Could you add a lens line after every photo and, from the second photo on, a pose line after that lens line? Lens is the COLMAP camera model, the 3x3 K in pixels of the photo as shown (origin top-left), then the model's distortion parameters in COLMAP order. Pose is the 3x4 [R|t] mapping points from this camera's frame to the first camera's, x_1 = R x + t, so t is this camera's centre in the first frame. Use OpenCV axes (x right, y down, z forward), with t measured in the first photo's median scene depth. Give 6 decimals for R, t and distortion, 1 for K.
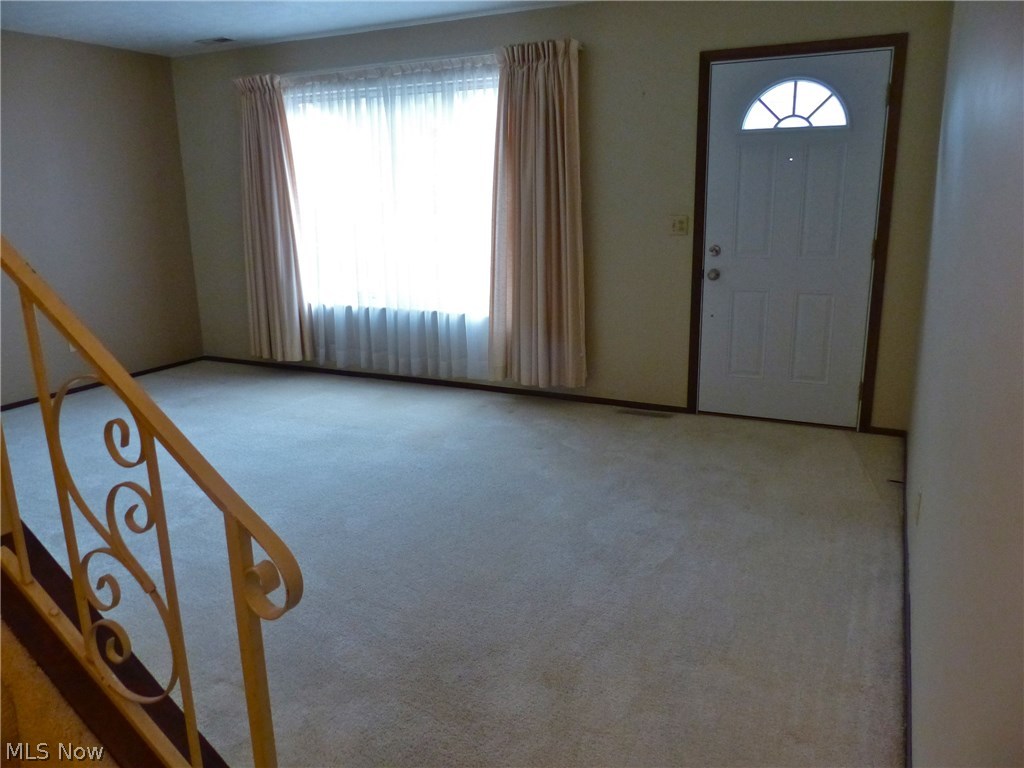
lens RADIAL K [[765.5, 0, 511.3], [0, 765.5, 384.9], [0, 0, 1]] dist [-0.024864, 0.021938]
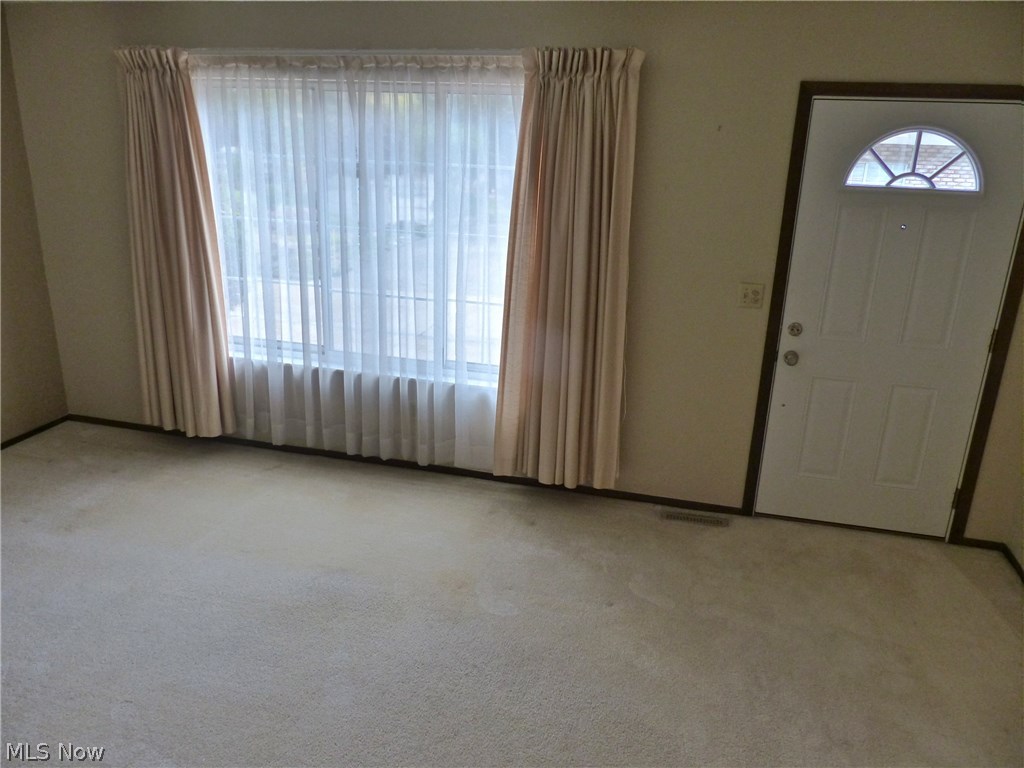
lens RADIAL K [[765.5, 0, 511.2], [0, 765.5, 383.1], [0, 0, 1]] dist [-0.024864, 0.021938]
pose [[0.977359, -0.022924, 0.210343, -0.188931], [0.005678, 0.996597, 0.082229, -0.177016], [-0.211513, -0.079172, 0.974163, 0.255575]]
